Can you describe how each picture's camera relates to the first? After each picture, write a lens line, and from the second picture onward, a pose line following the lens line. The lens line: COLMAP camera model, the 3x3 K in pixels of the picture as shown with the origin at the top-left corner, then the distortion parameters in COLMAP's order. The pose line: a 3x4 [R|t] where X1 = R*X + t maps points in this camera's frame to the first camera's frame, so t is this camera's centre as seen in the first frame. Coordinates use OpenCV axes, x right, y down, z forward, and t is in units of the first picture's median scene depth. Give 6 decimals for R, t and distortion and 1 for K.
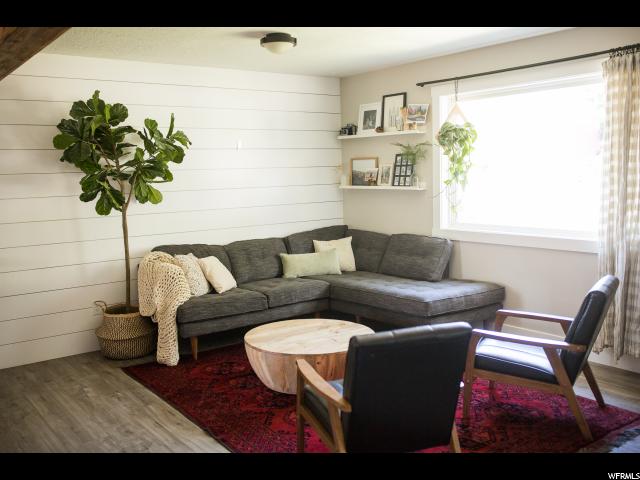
lens RADIAL K [[610.8, 0, 320.0], [0, 610.8, 240.0], [0, 0, 1]] dist [-0.002232, -0.000302]
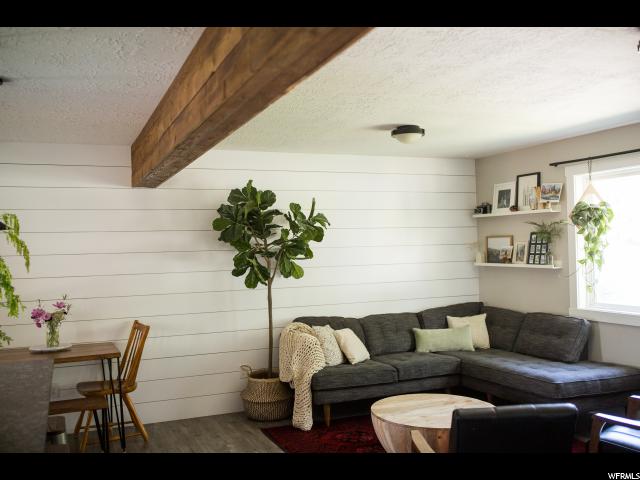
lens RADIAL K [[610.8, 0, 320.0], [0, 610.8, 240.0], [0, 0, 1]] dist [-0.002232, -0.000302]
pose [[0.969388, 0.000771, -0.245534, 0.041437], [-0.029662, 0.993039, -0.113986, -0.004099], [0.243737, 0.117780, 0.962663, -0.059538]]
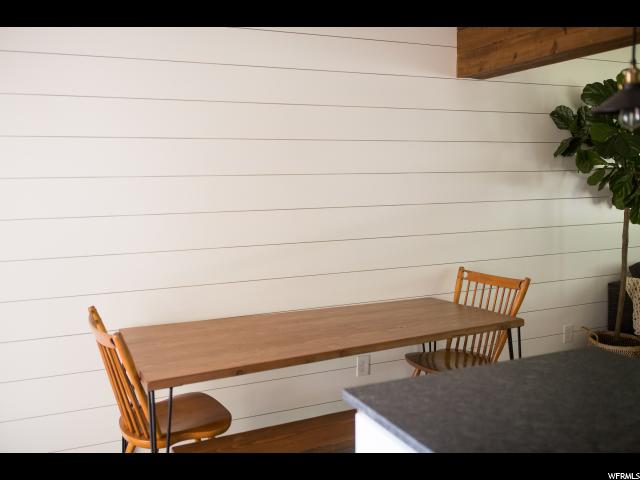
lens RADIAL K [[610.8, 0, 320.0], [0, 610.8, 240.0], [0, 0, 1]] dist [-0.002232, -0.000302]
pose [[0.973833, 0.037874, -0.224088, -0.524672], [-0.037745, 0.999276, 0.004863, -0.007598], [0.224109, 0.003723, 0.974557, 0.118494]]
